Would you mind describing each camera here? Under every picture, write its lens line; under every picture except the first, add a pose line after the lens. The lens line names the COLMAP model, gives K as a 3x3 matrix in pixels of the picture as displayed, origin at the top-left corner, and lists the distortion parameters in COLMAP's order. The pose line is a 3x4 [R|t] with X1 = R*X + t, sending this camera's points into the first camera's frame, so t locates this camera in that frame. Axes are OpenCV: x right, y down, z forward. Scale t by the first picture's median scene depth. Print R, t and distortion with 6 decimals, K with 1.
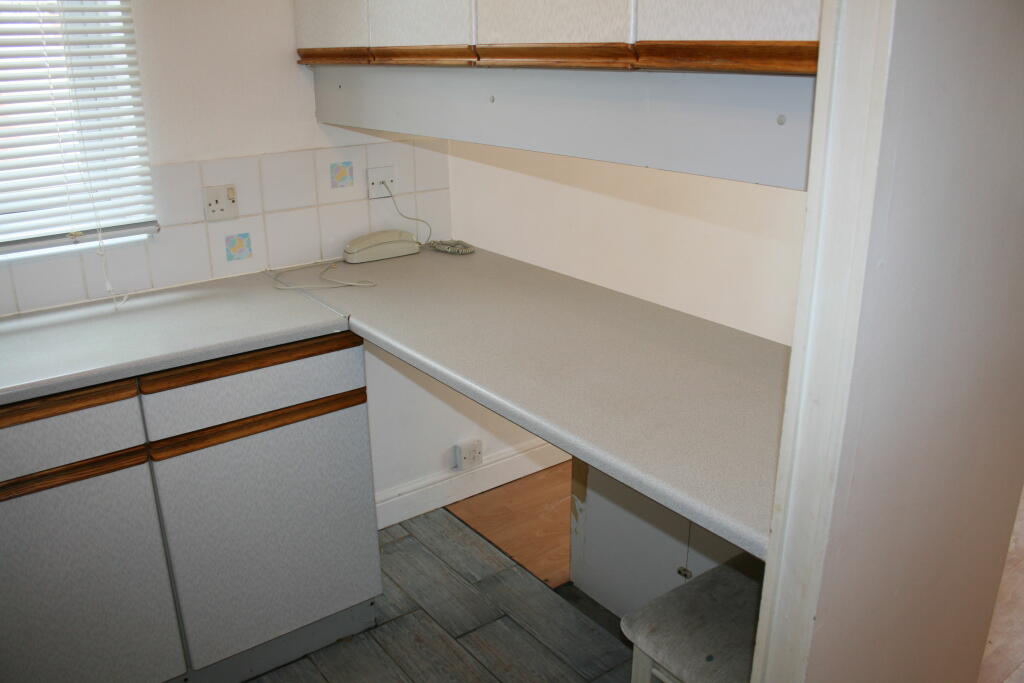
lens RADIAL K [[849.4, 0, 512.7], [0, 849.4, 339.7], [0, 0, 1]] dist [-0.063771, 0.020177]
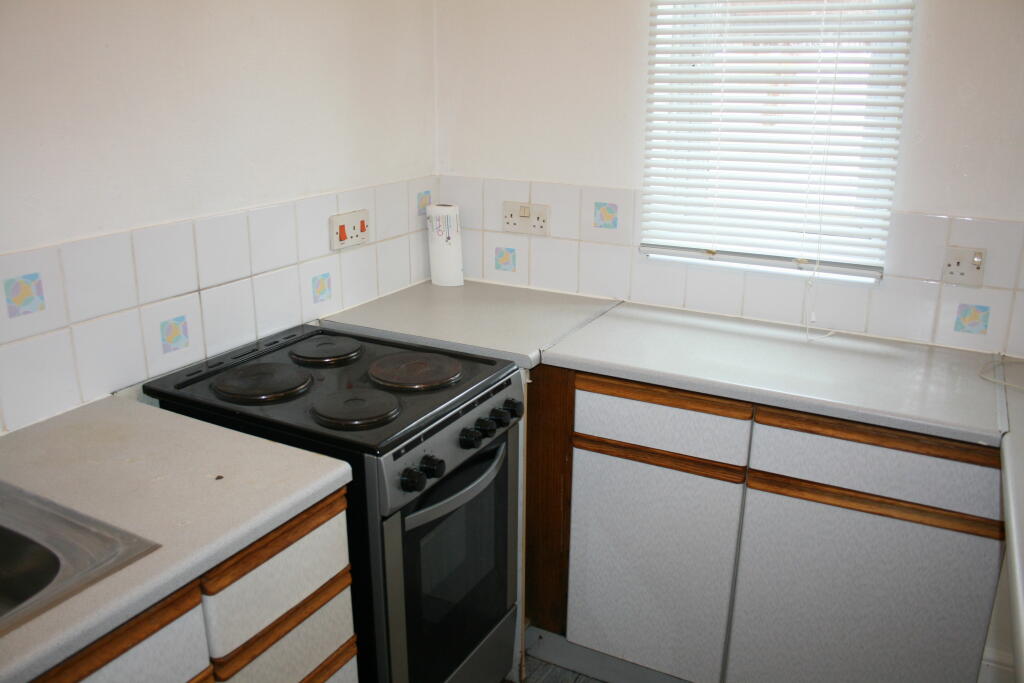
lens RADIAL K [[849.4, 0, 513.9], [0, 849.4, 345.5], [0, 0, 1]] dist [-0.063771, 0.020177]
pose [[0.448675, 0.294276, -0.843856, 0.240404], [-0.318549, 0.934874, 0.156645, -0.079452], [0.834995, 0.198527, 0.513196, 0.182603]]
